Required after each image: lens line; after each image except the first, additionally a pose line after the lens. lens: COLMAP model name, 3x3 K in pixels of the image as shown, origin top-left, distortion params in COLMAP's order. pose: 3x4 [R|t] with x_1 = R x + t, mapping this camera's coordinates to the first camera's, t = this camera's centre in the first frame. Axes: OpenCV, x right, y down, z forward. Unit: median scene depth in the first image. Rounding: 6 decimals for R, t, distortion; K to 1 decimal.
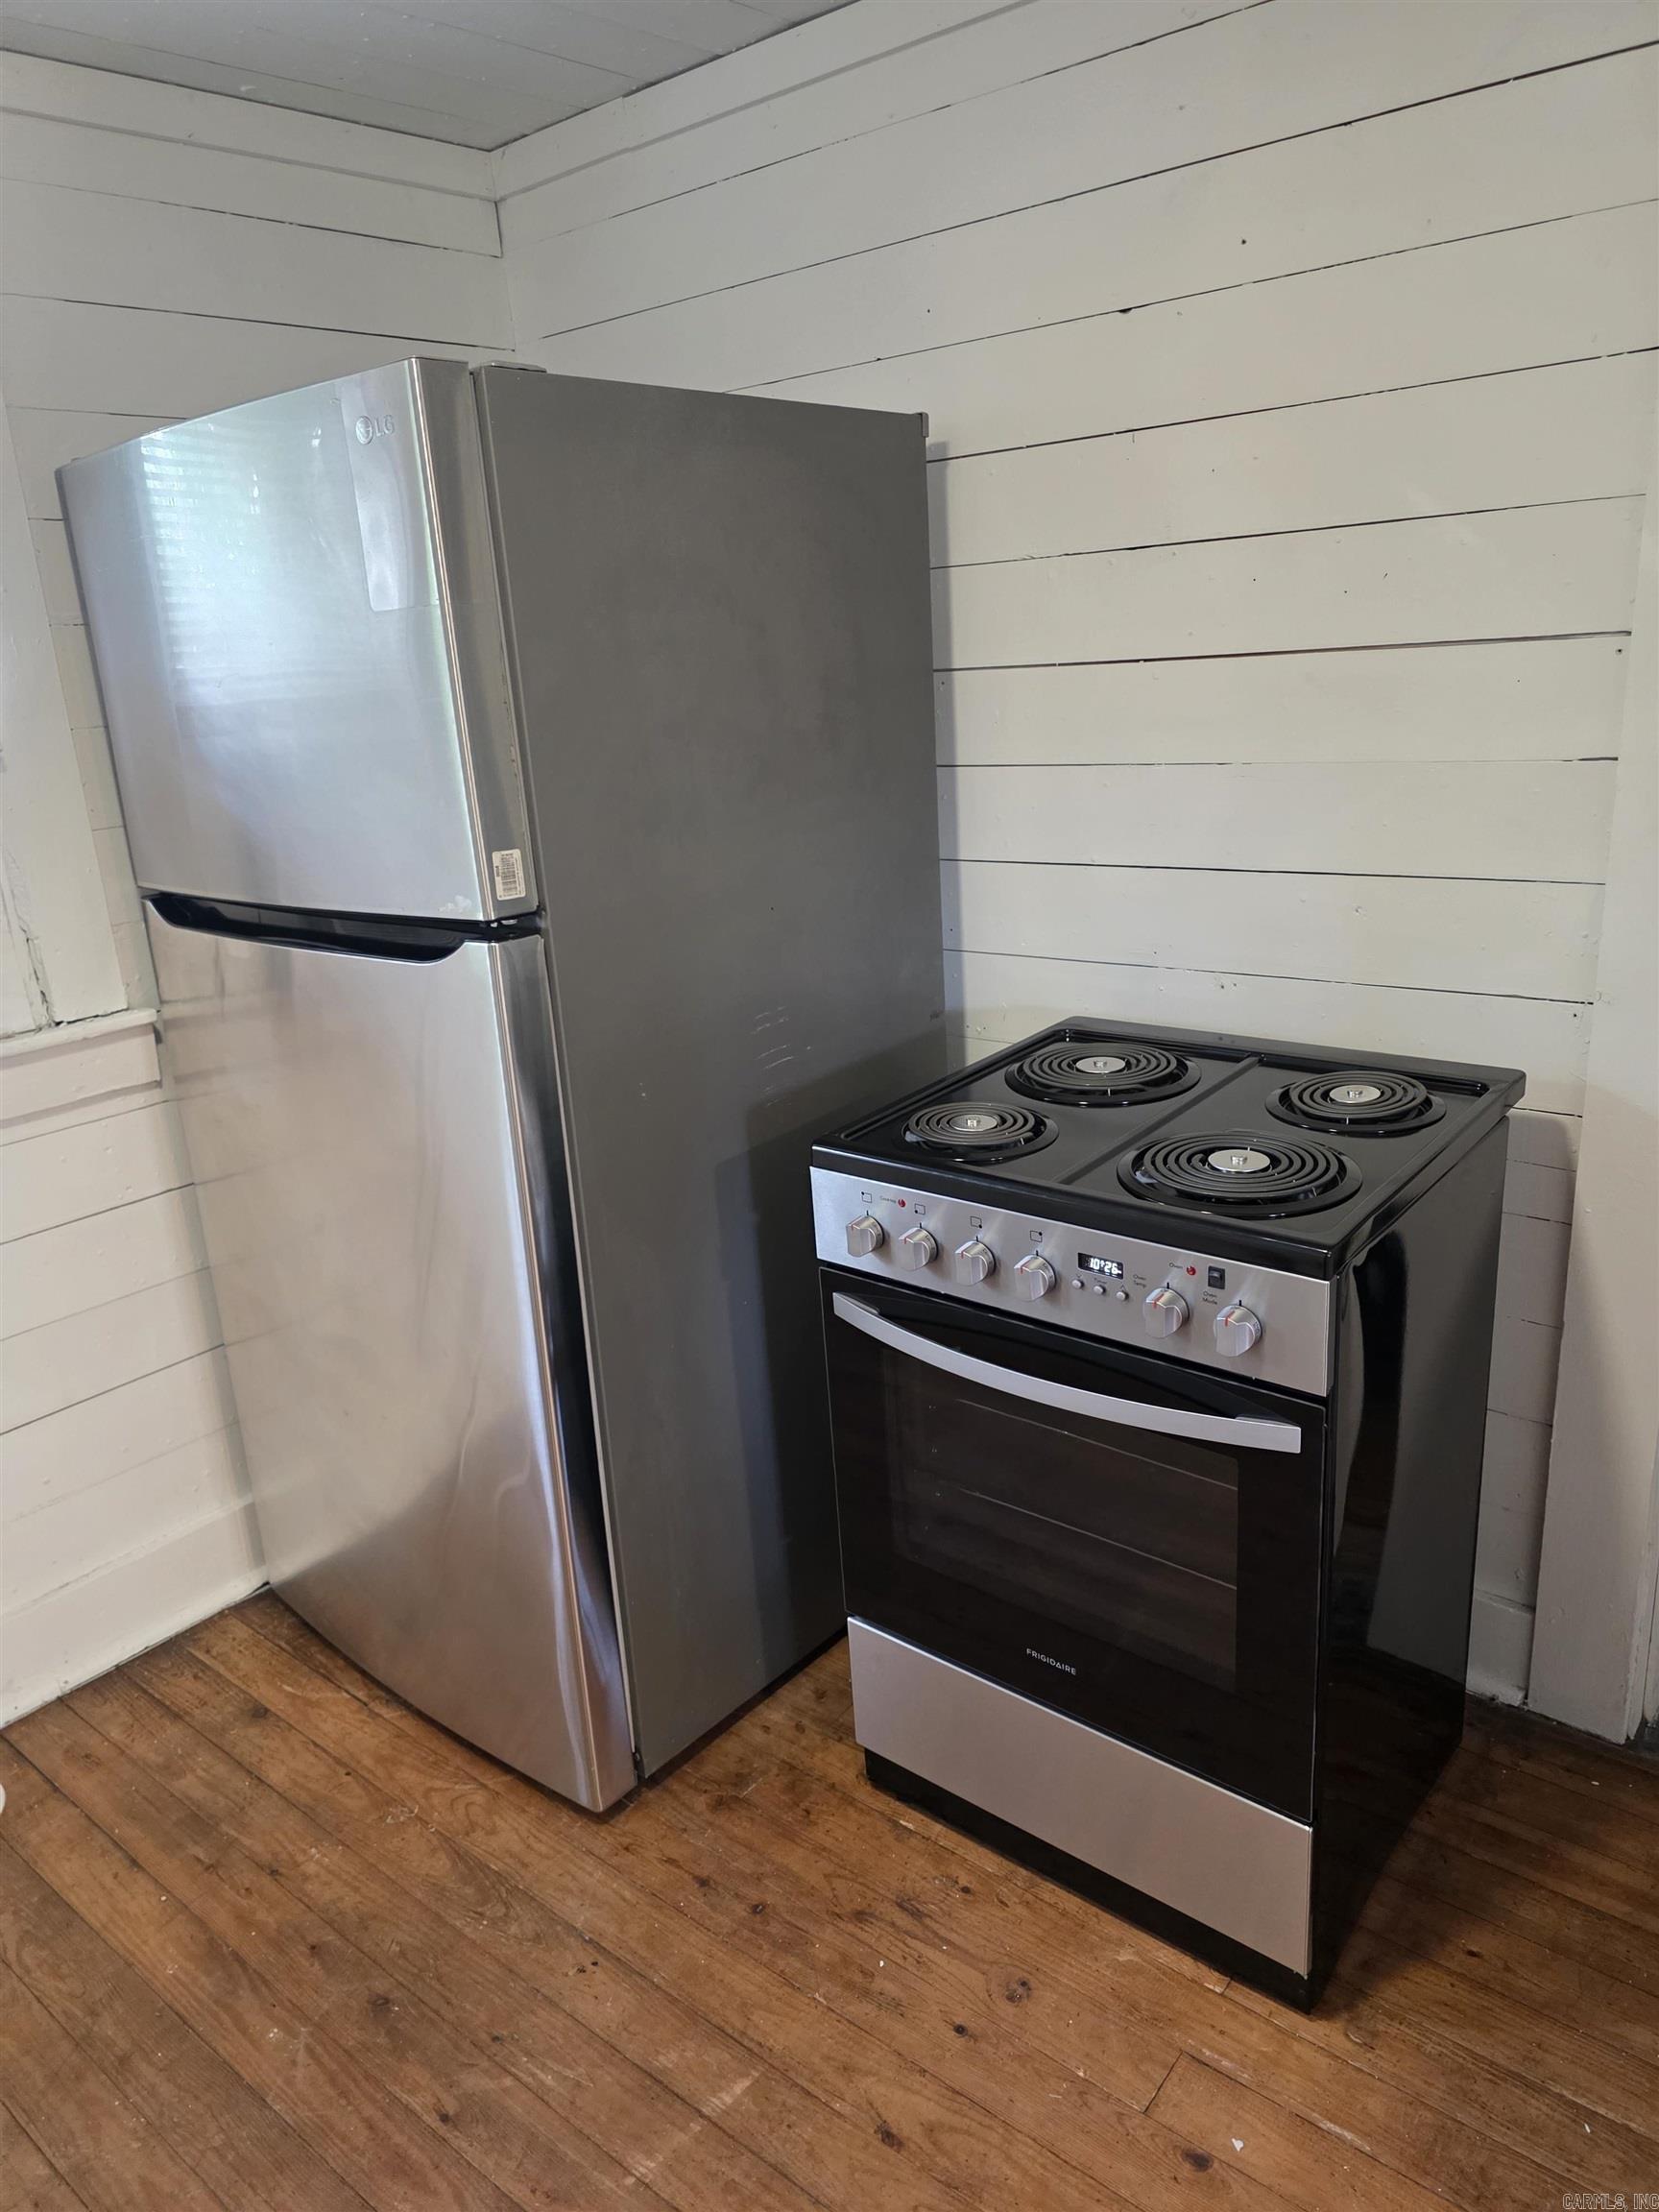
lens RADIAL K [[1552.6, 0, 832.9], [0, 1552.6, 1121.5], [0, 0, 1]] dist [0.065624, -0.090143]
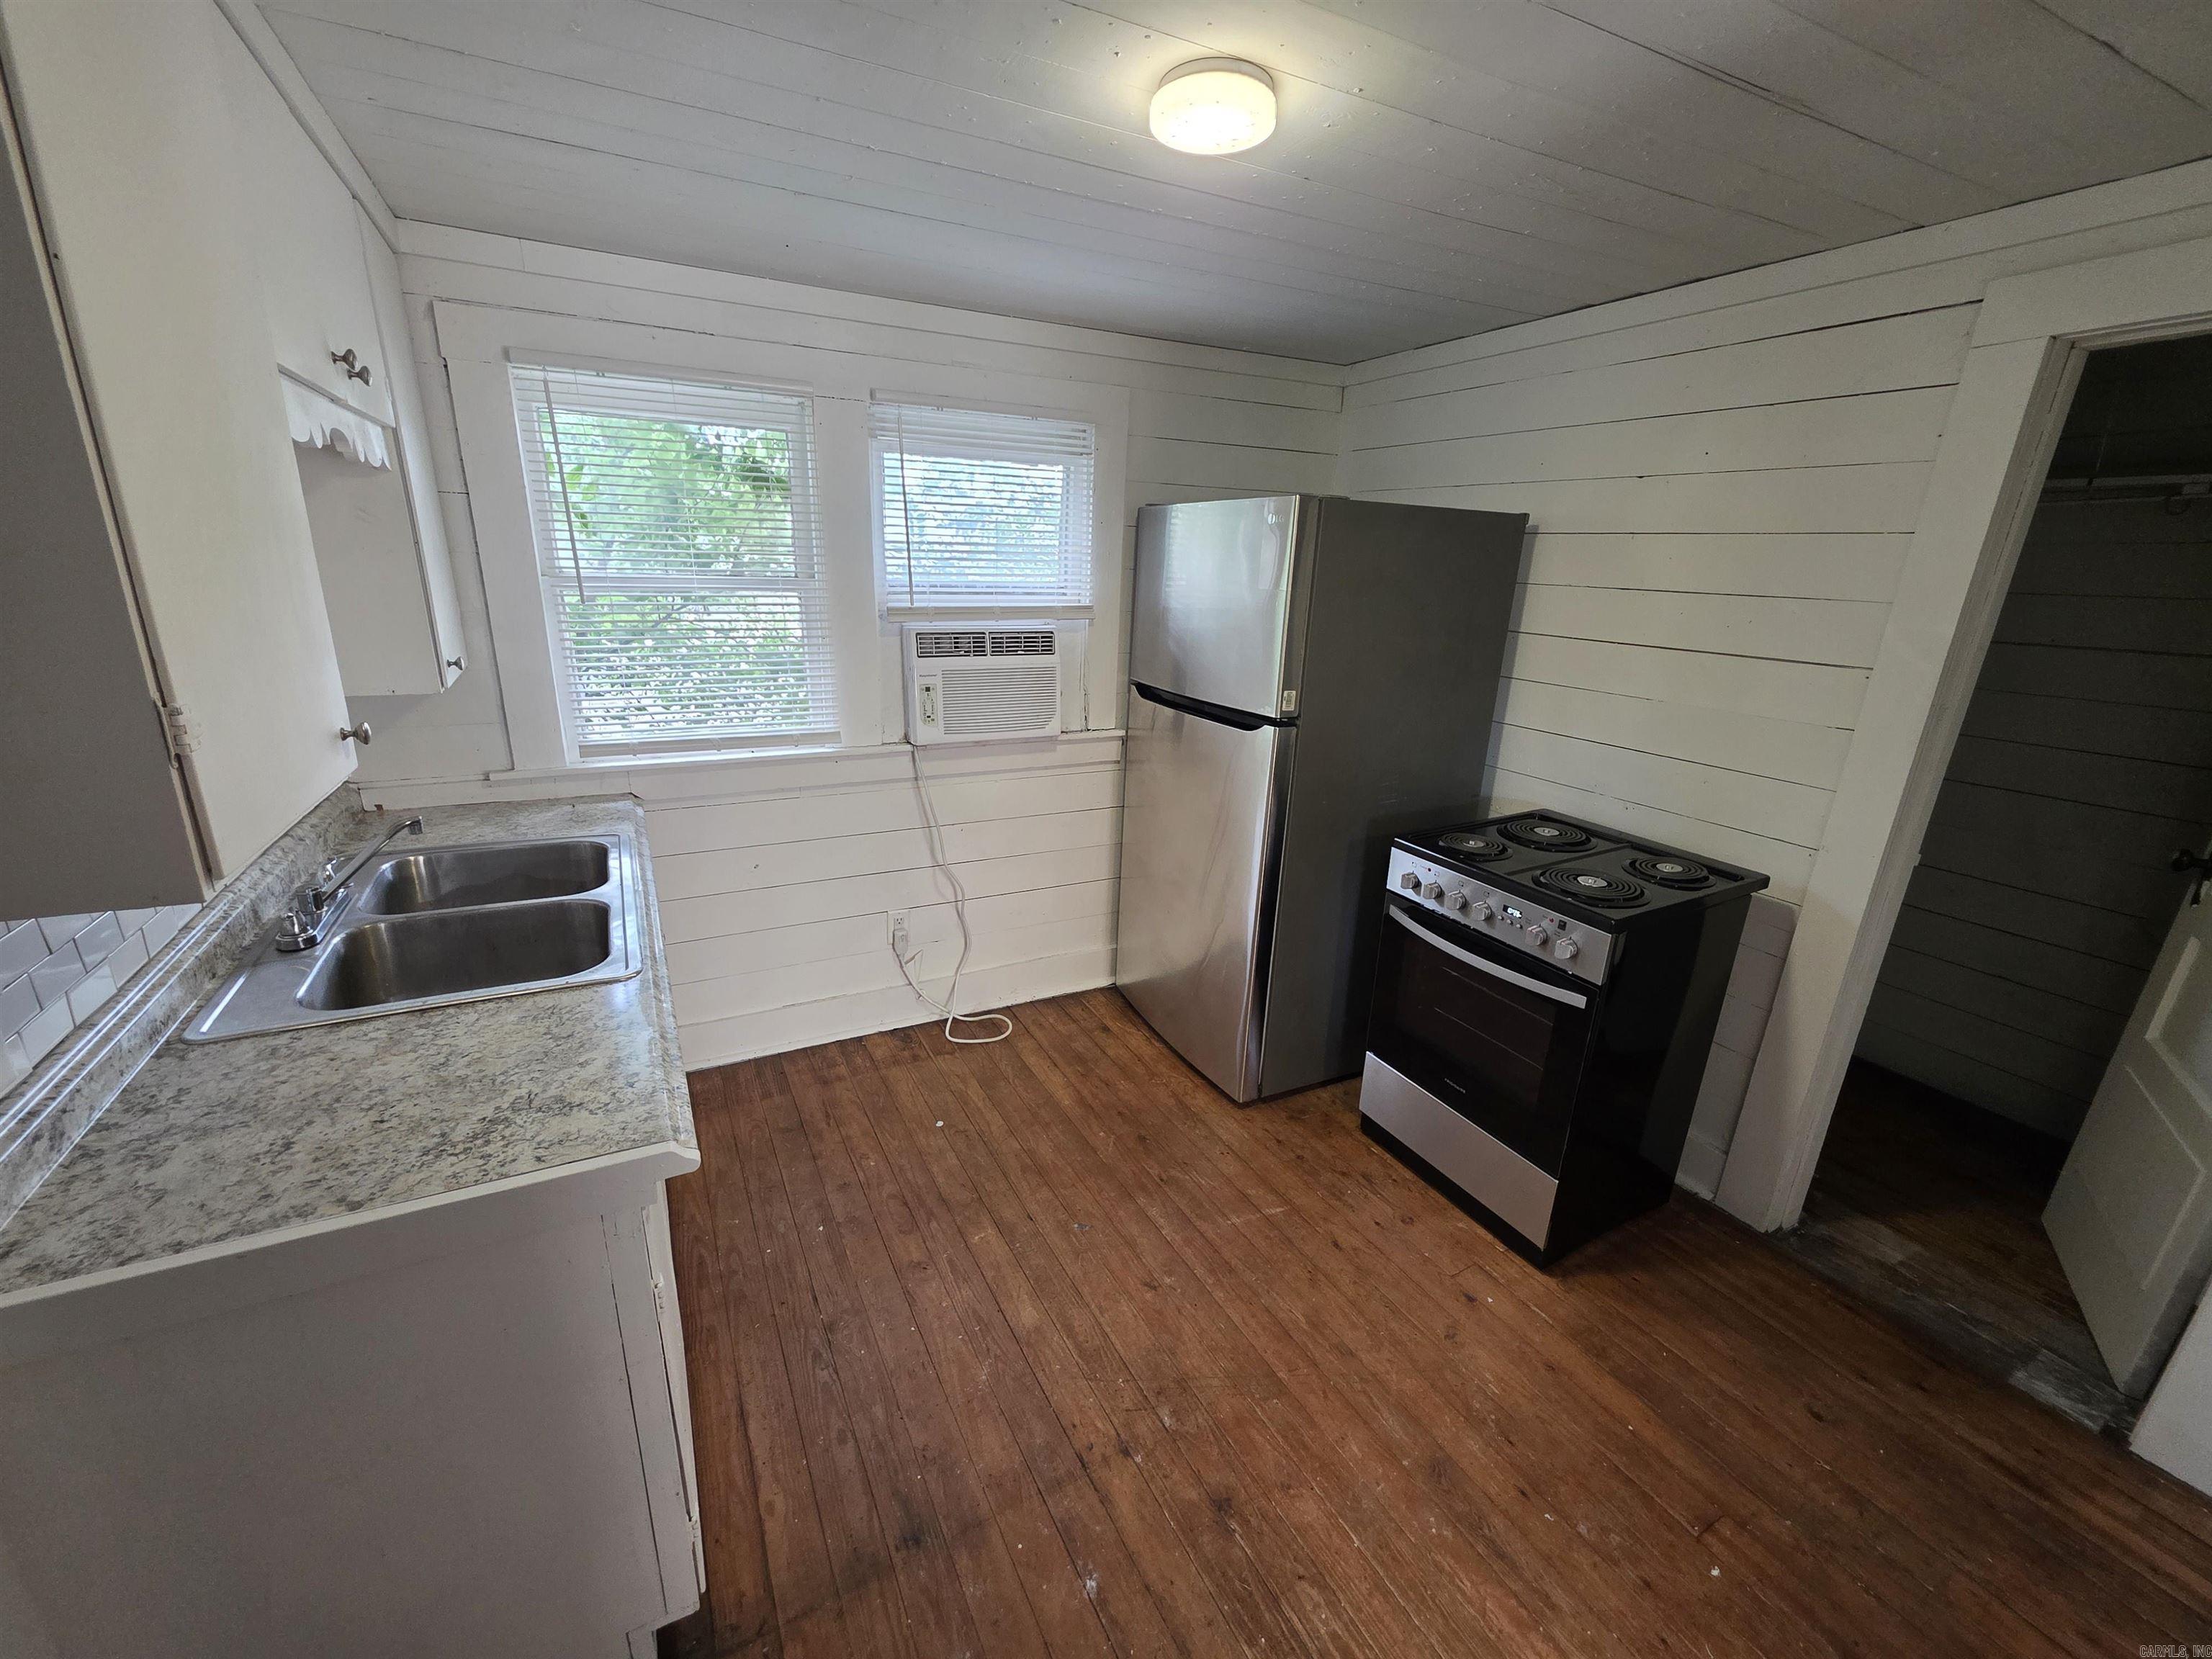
lens RADIAL K [[880.6, 0, 1106.0], [0, 880.6, 829.5], [0, 0, 1]] dist [0.002045, -0.000671]
pose [[0.917119, 0.204696, -0.342040, 0.034711], [-0.203765, 0.978240, 0.039074, 0.036530], [0.342596, 0.033860, 0.938873, -0.326275]]
